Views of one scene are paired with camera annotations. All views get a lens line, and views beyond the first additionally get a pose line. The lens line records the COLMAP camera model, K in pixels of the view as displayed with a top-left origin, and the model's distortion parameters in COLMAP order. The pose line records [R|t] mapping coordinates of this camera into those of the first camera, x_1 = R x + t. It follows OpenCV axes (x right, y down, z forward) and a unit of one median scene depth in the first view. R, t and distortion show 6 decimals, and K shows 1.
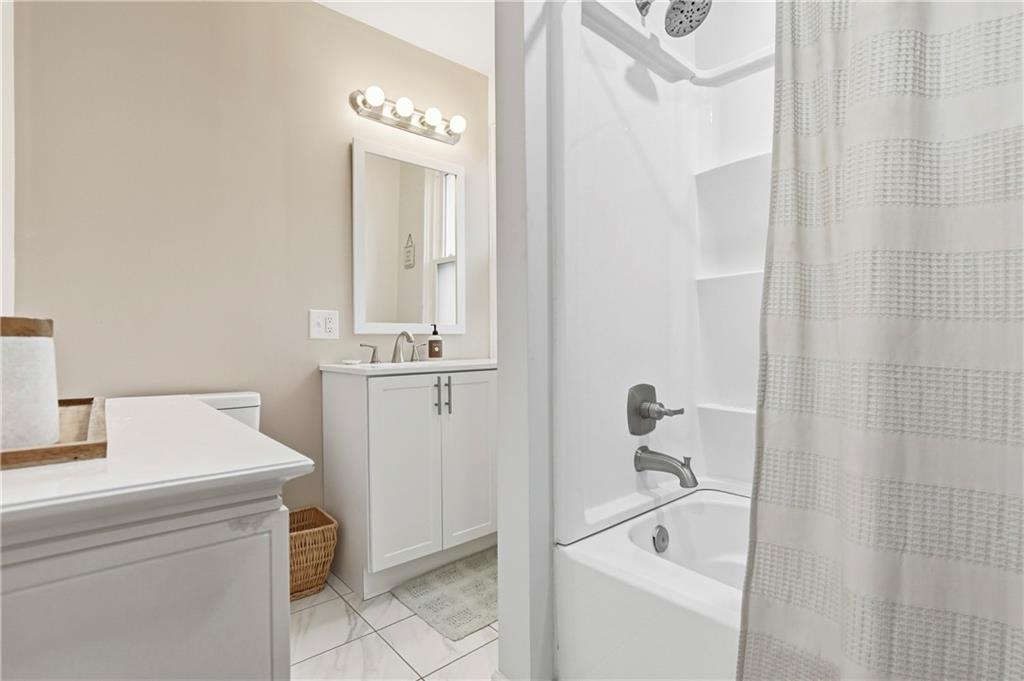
lens RADIAL K [[476.7, 0, 512.0], [0, 476.7, 340.5], [0, 0, 1]] dist [0.000889, 0.000026]
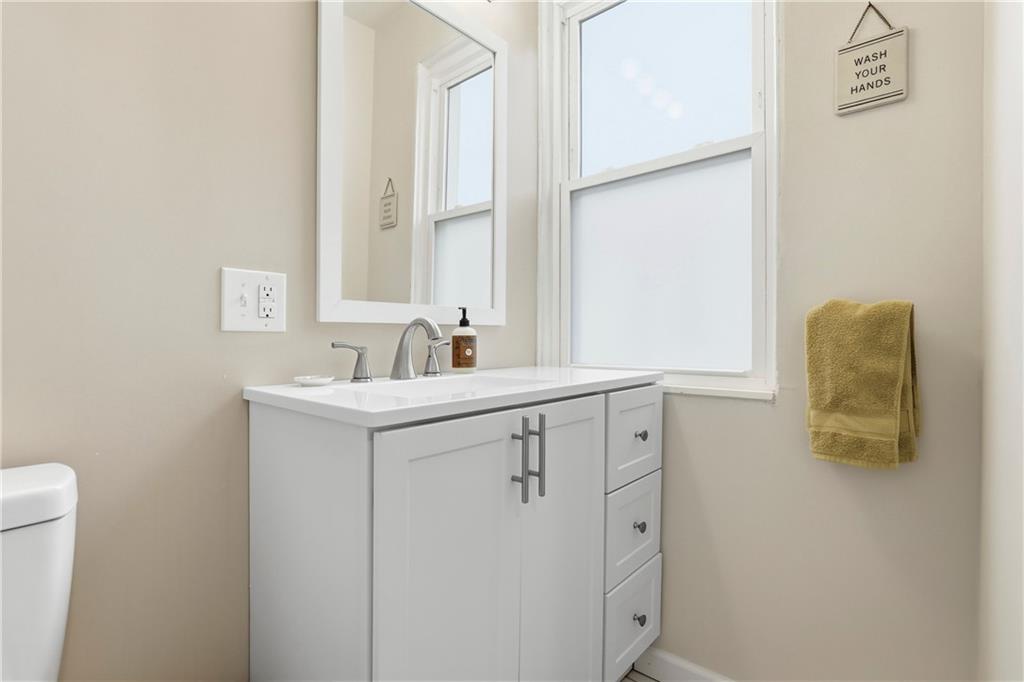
lens RADIAL K [[482.1, 0, 512.0], [0, 482.1, 341.0], [0, 0, 1]] dist [-0.000914, -0.000044]
pose [[0.993516, 0.005543, 0.113553, -0.176098], [-0.006330, 0.999958, 0.006564, 0.001218], [-0.113512, -0.007240, 0.993510, 0.449405]]
